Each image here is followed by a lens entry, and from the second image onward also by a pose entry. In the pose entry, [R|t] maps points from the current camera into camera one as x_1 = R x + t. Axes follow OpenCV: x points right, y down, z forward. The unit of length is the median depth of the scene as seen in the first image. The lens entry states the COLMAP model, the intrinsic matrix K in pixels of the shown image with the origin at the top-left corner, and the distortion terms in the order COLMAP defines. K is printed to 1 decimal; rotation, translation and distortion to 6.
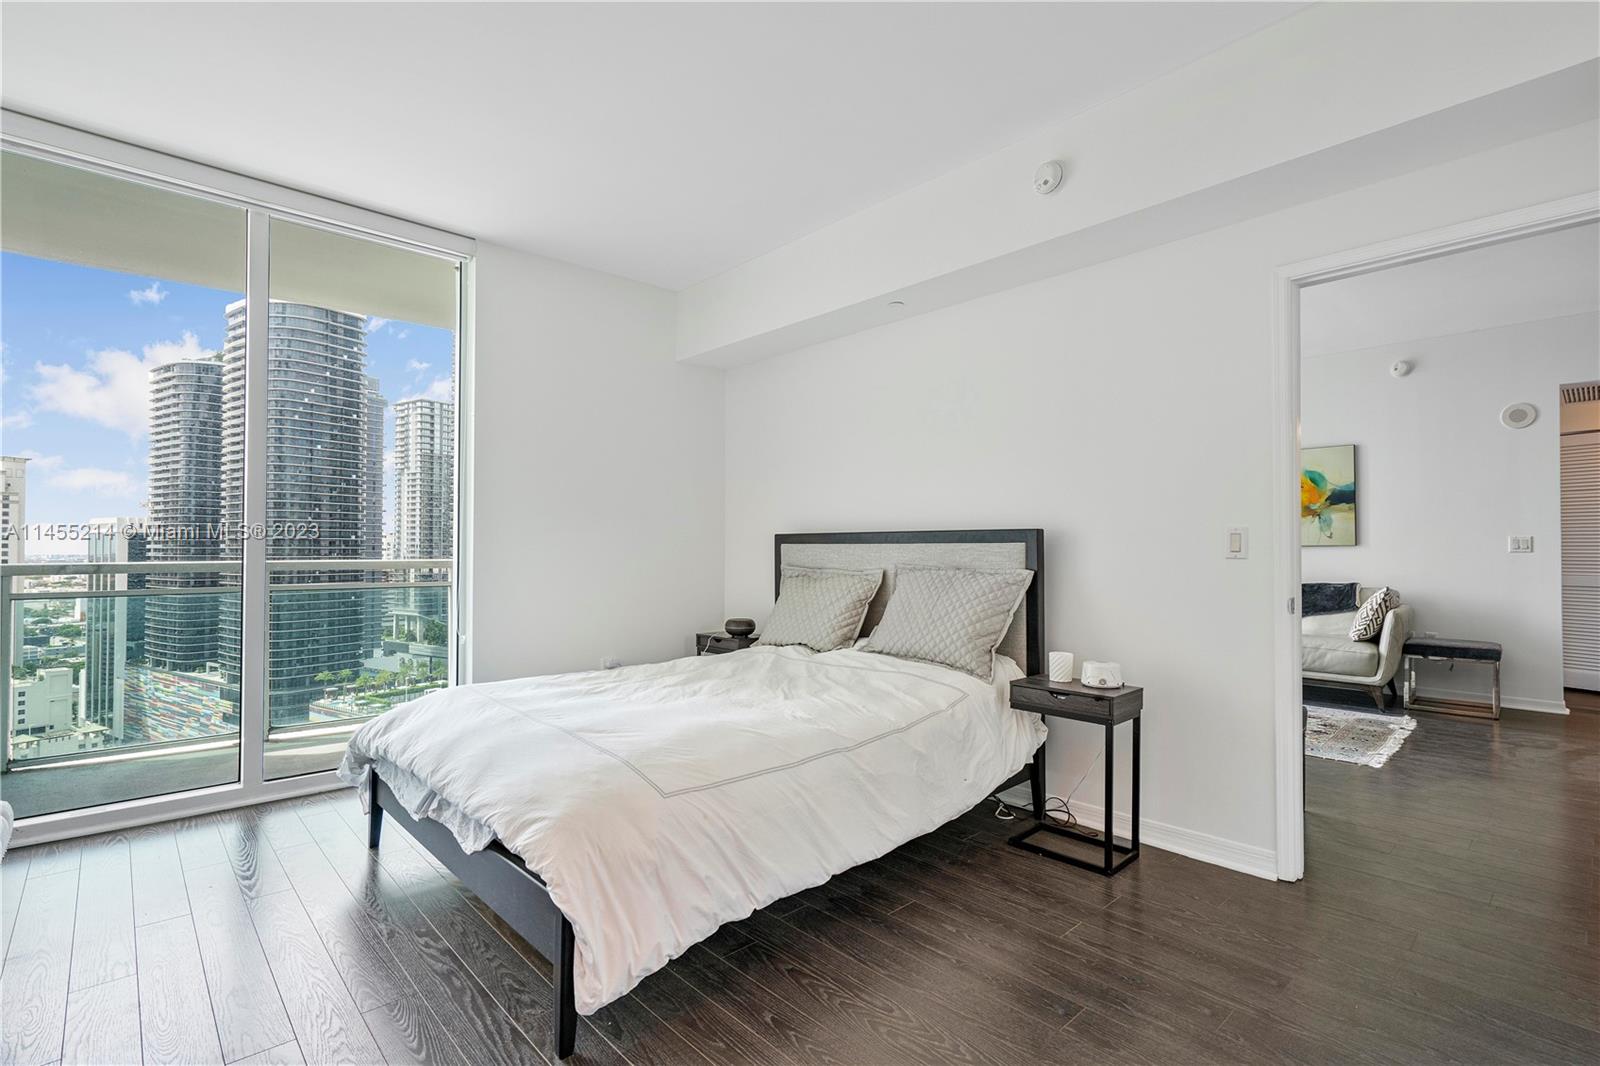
lens RADIAL K [[754.4, 0, 791.1], [0, 754.4, 537.2], [0, 0, 1]] dist [0.001393, 0.000471]
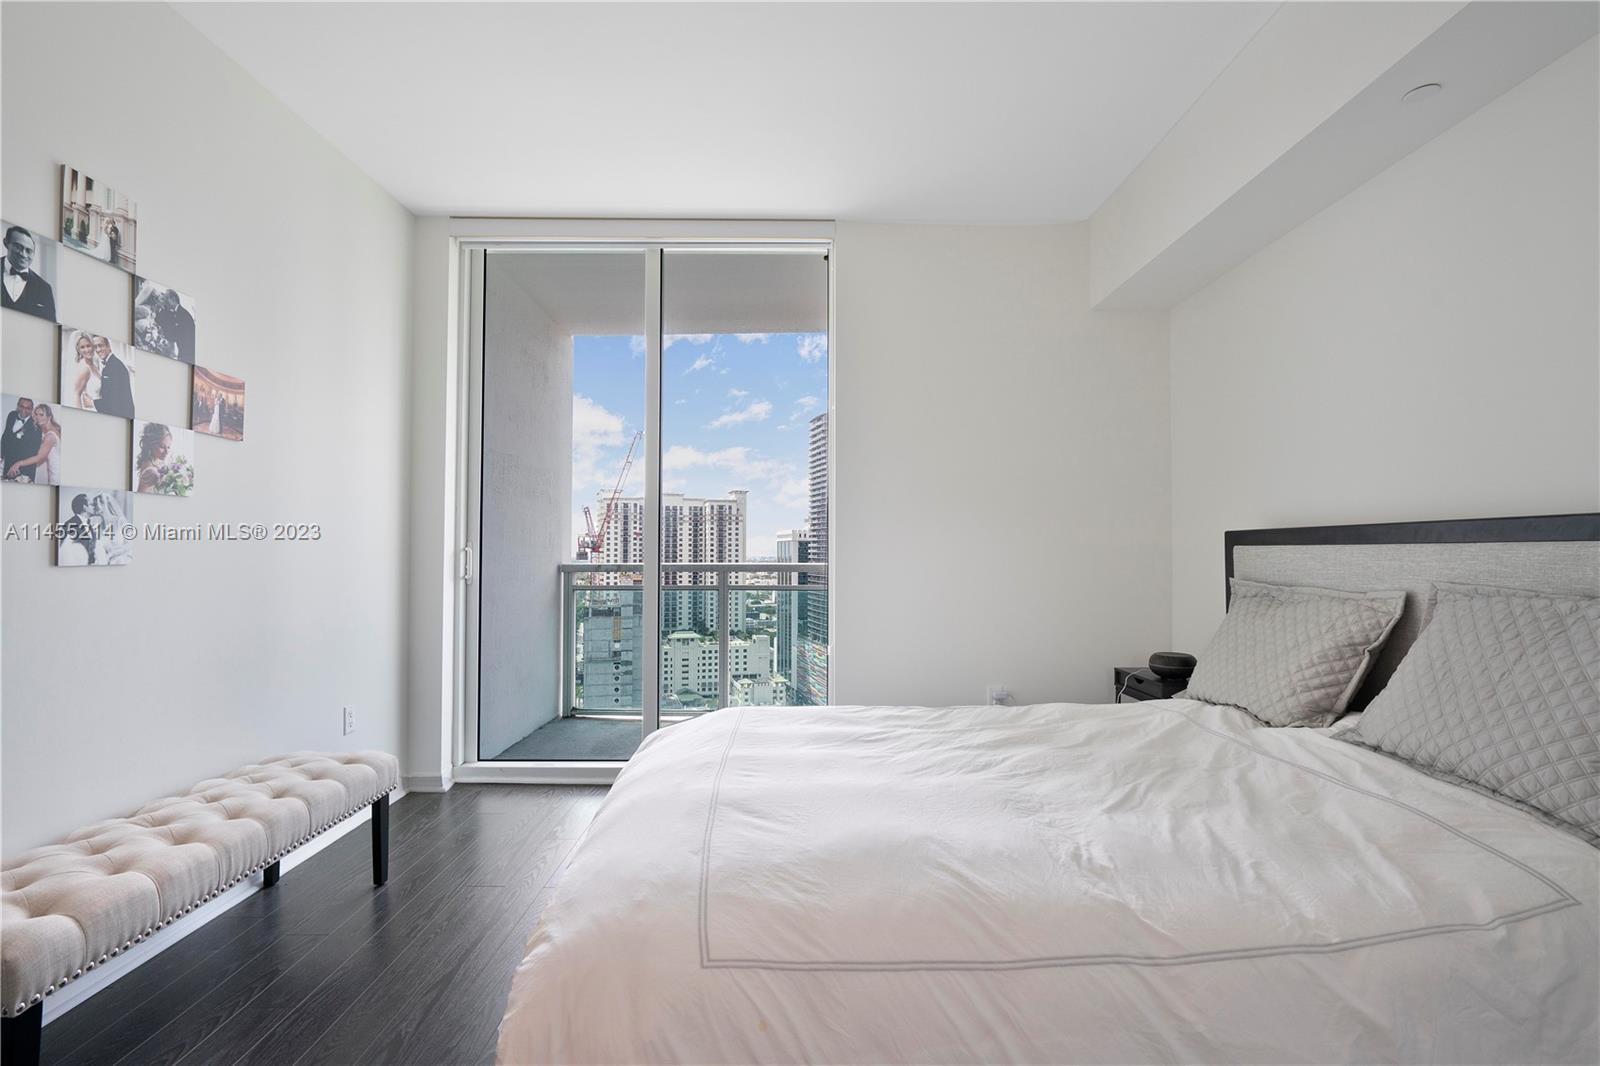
lens RADIAL K [[725.9, 0, 797.2], [0, 725.9, 538.9], [0, 0, 1]] dist [-0.008950, 0.005625]
pose [[0.744776, -0.011725, -0.667211, 0.144523], [0.009272, 0.999931, -0.007222, 0.005109], [0.667250, -0.000808, 0.744833, 0.324915]]
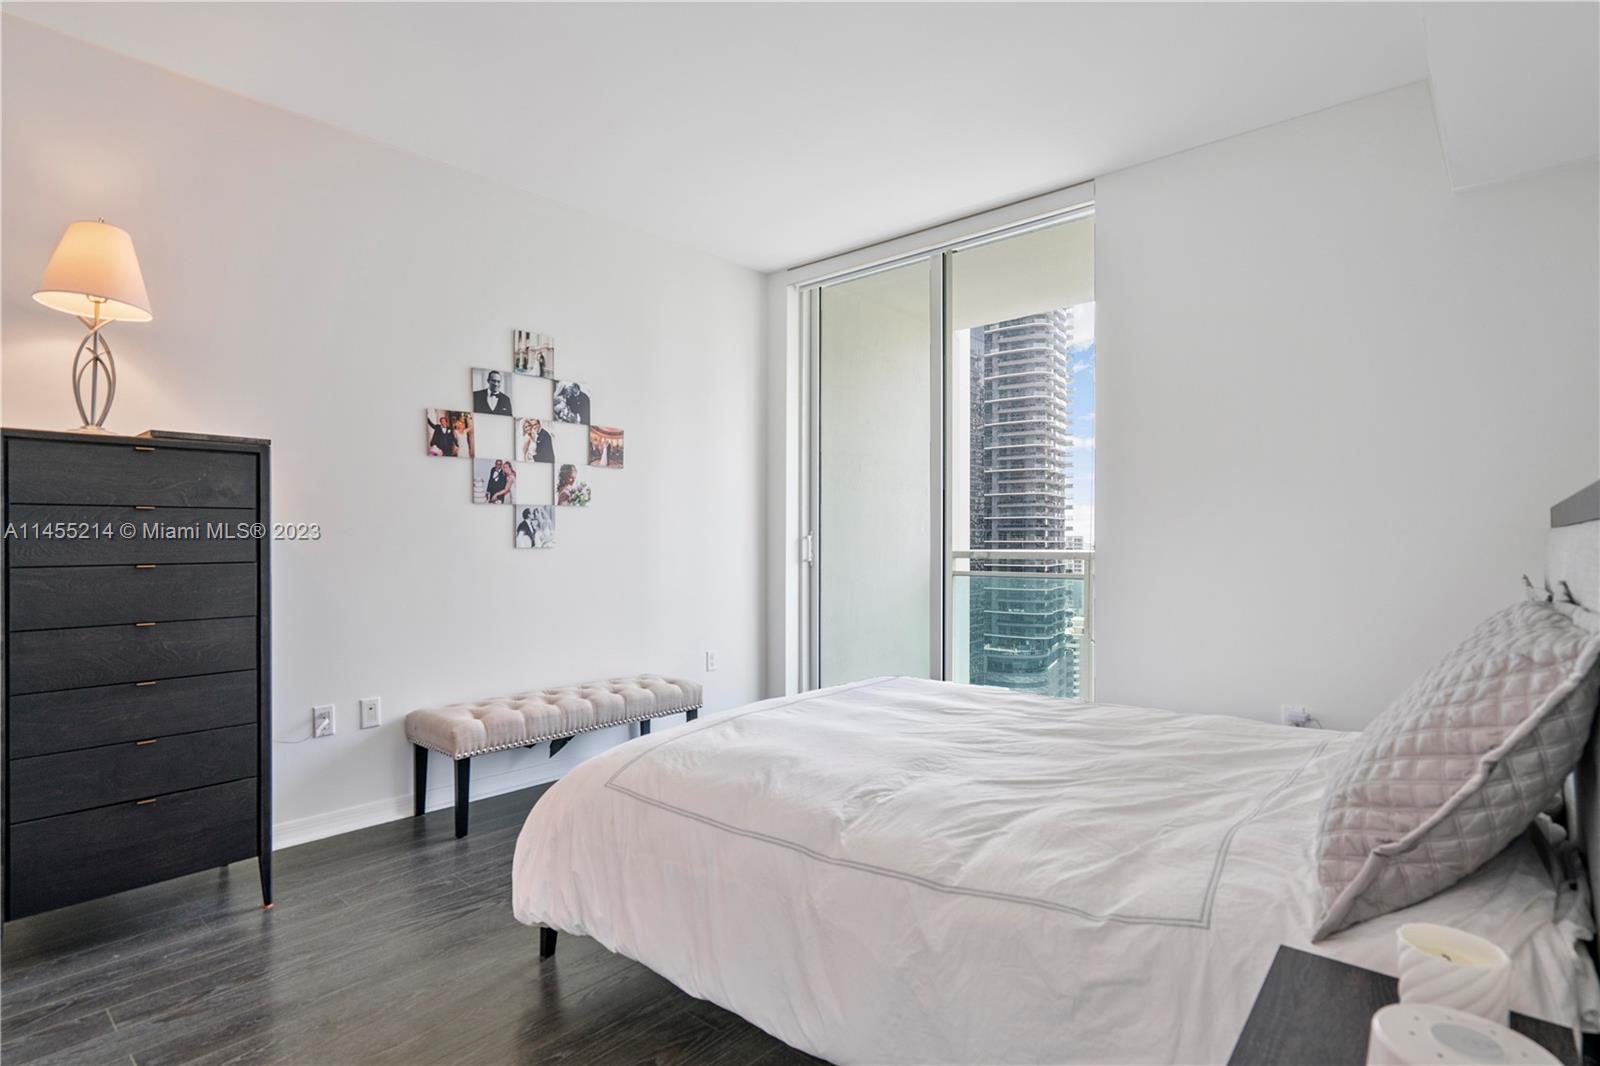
lens RADIAL K [[816.3, 0, 802.3], [0, 816.3, 539.5], [0, 0, 1]] dist [0.007910, 0.001301]
pose [[0.100563, 0.000705, -0.994930, 0.494945], [0.016819, 0.999856, 0.002408, 0.008537], [0.994789, -0.016976, 0.100537, 0.603570]]
